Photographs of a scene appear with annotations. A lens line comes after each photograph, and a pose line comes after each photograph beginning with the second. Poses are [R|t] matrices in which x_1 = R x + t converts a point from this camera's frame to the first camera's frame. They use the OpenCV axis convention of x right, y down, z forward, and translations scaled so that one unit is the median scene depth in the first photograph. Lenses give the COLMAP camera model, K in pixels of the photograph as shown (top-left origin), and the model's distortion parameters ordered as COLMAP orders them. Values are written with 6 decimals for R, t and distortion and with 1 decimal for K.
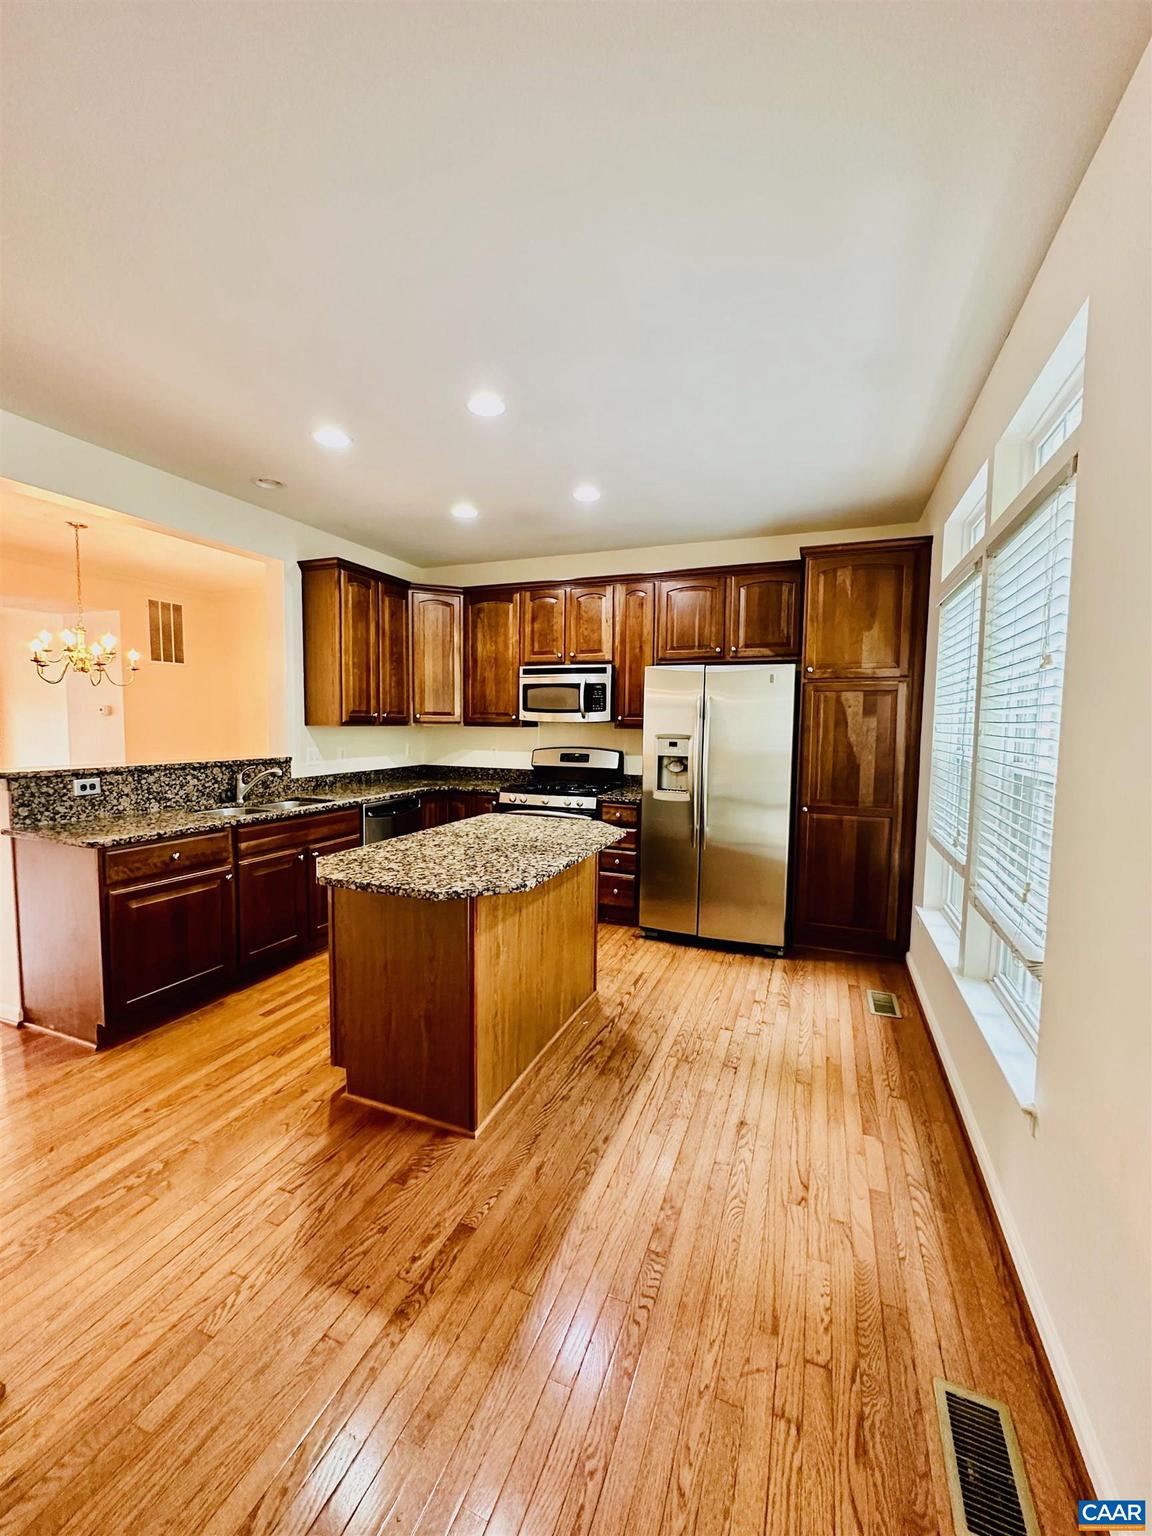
lens RADIAL K [[613.3, 0, 576.7], [0, 613.3, 765.6], [0, 0, 1]] dist [-0.002319, -0.000123]
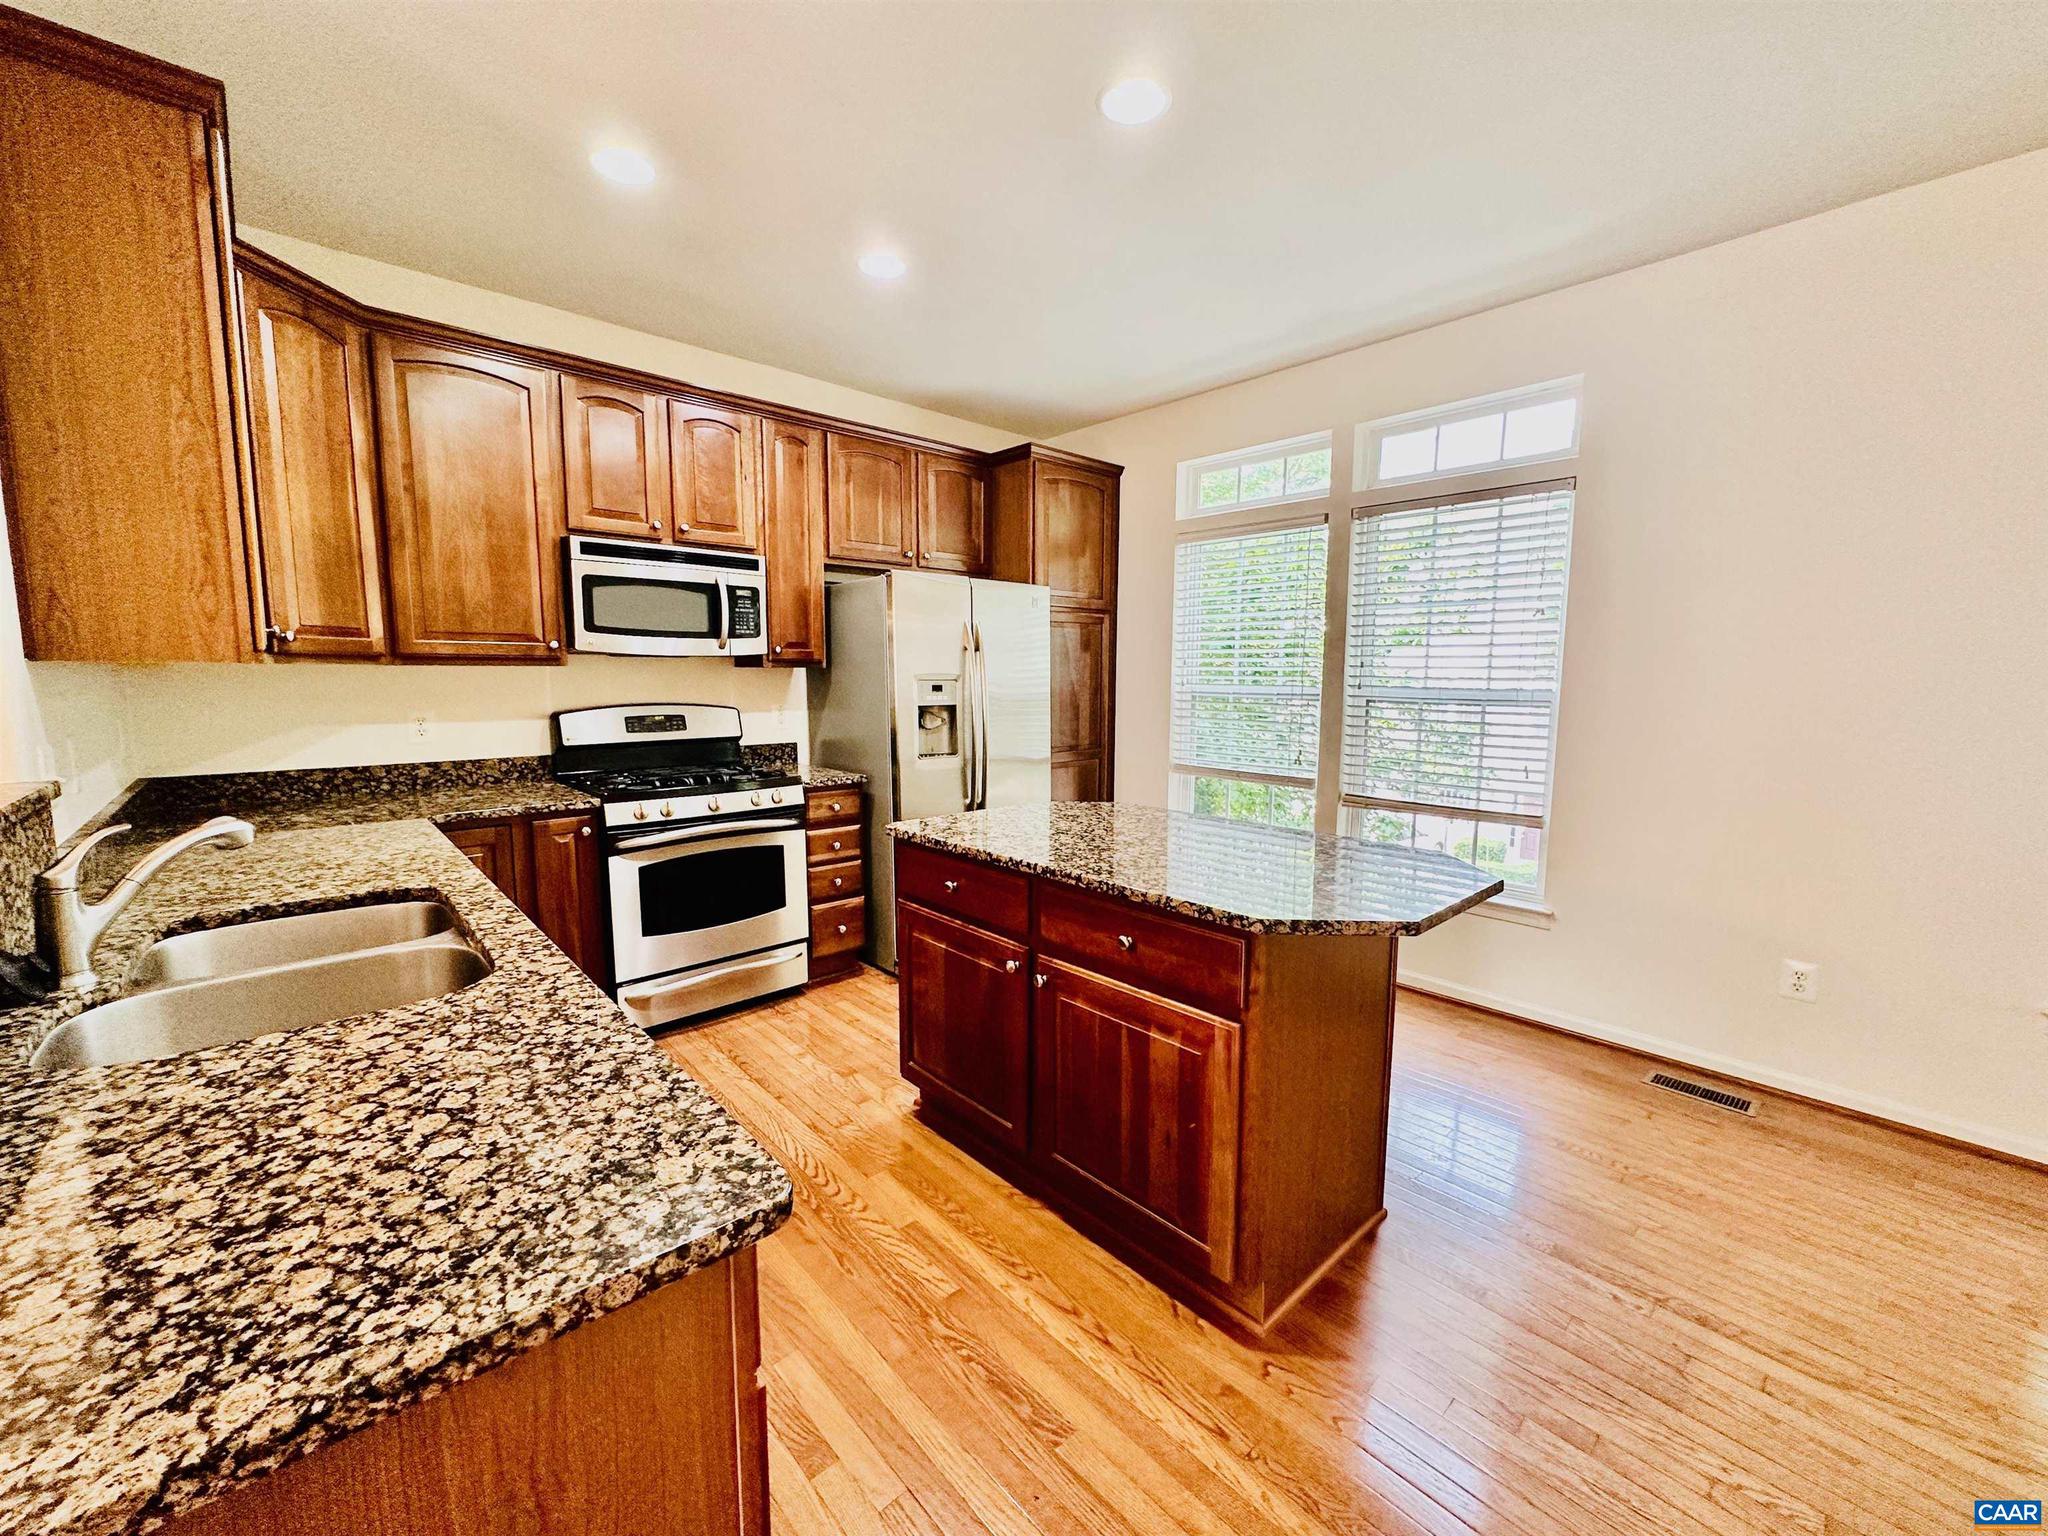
lens RADIAL K [[817.7, 0, 1026.7], [0, 817.7, 765.4], [0, 0, 1]] dist [-0.002319, -0.000123]
pose [[0.434042, -0.112906, 0.893790, -0.540562], [0.065134, 0.993452, 0.093865, -0.024199], [-0.898535, 0.017475, 0.438554, 0.435302]]
